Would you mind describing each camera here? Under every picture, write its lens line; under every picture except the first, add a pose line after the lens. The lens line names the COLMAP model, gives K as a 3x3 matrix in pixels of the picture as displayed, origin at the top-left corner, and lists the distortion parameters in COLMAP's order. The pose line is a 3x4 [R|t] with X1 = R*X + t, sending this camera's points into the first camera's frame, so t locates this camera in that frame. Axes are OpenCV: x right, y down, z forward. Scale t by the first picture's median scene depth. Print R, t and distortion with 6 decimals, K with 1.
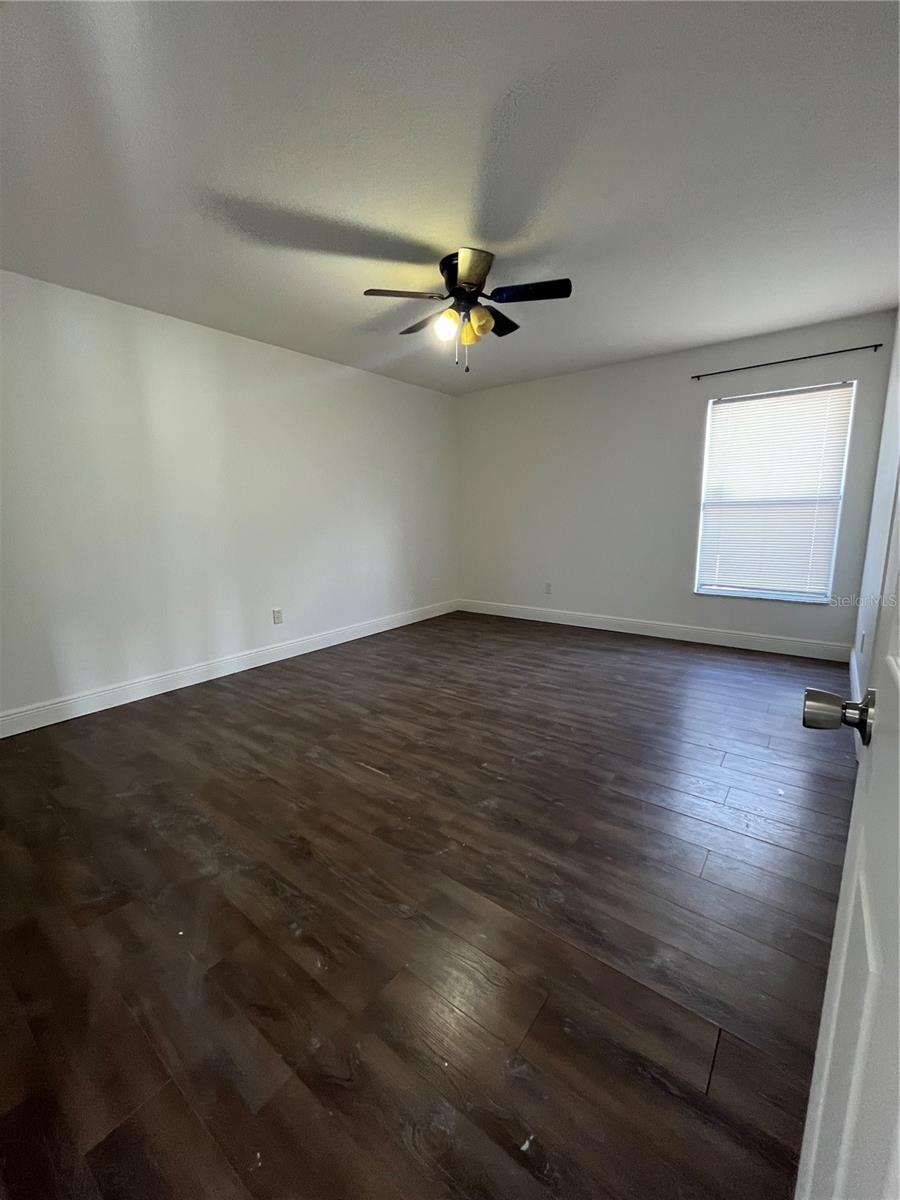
lens RADIAL K [[483.3, 0, 450.0], [0, 483.3, 594.7], [0, 0, 1]] dist [-0.000804, 0.000382]
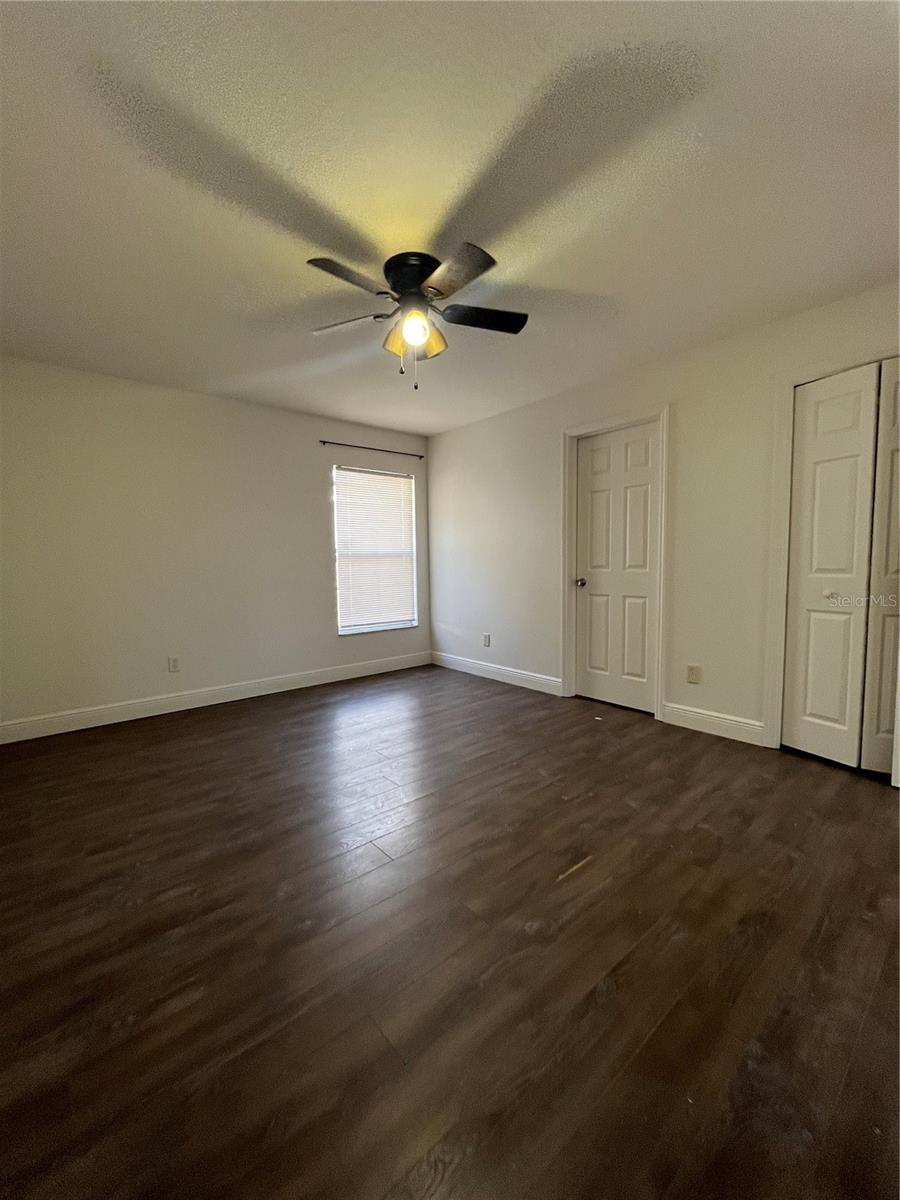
lens RADIAL K [[483.3, 0, 453.1], [0, 483.3, 596.0], [0, 0, 1]] dist [-0.000804, 0.000382]
pose [[0.202182, -0.051841, 0.977975, -0.818275], [0.176317, 0.984208, 0.015721, -0.101669], [-0.963346, 0.169255, 0.208129, 0.831595]]
